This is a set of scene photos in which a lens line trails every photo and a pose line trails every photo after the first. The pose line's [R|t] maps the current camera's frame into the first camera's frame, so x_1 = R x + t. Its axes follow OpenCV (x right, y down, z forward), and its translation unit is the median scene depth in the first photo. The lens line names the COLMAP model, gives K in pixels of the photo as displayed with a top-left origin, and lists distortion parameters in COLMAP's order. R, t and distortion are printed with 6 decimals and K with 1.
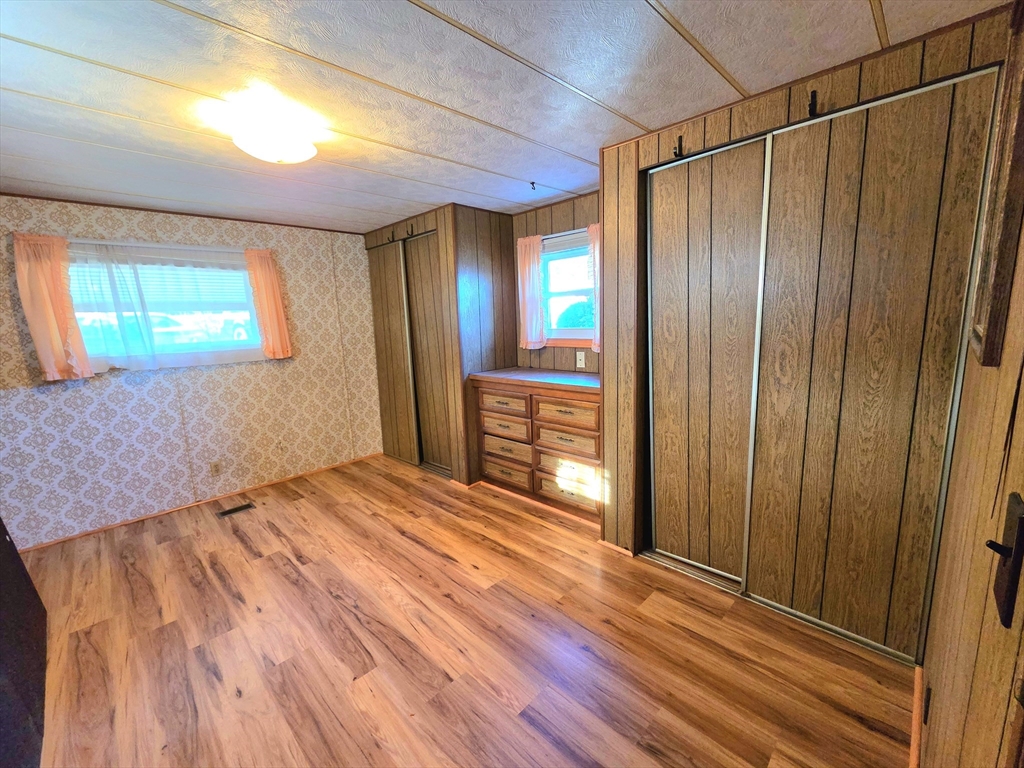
lens RADIAL K [[420.9, 0, 506.9], [0, 420.9, 386.8], [0, 0, 1]] dist [0.001736, -0.000038]
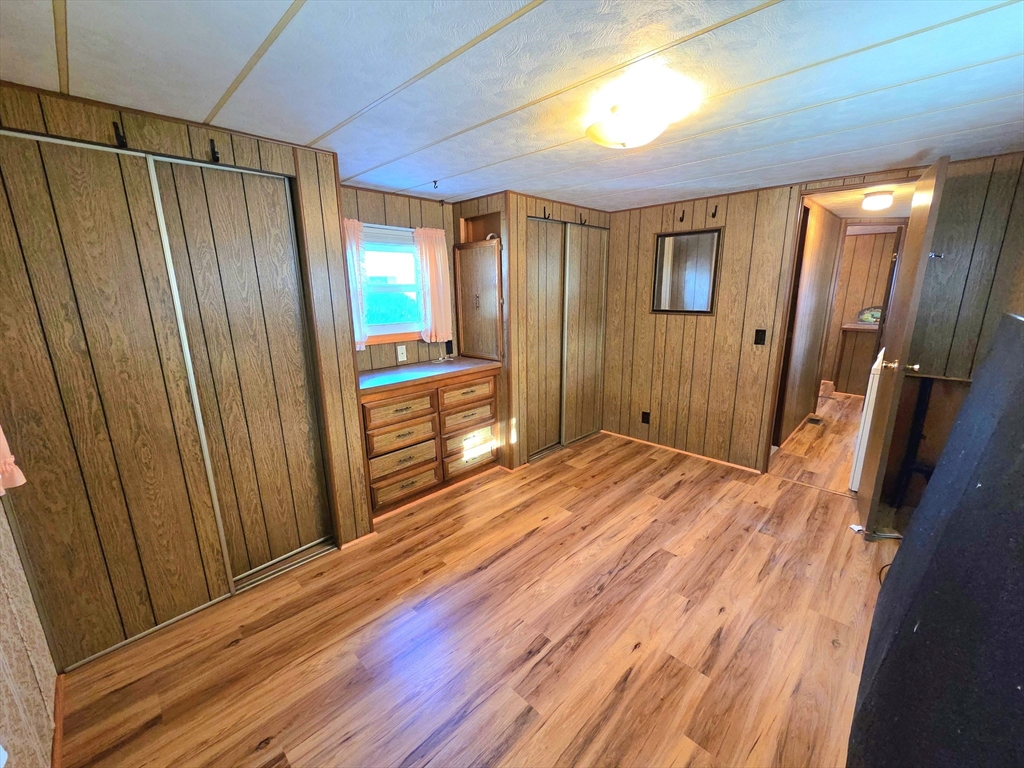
lens RADIAL K [[420.9, 0, 506.9], [0, 420.9, 386.8], [0, 0, 1]] dist [0.001736, -0.000038]
pose [[-0.012470, -0.188831, 0.981930, -1.044493], [0.181179, 0.965325, 0.187939, -0.161053], [-0.983371, 0.180249, 0.022175, 0.892136]]
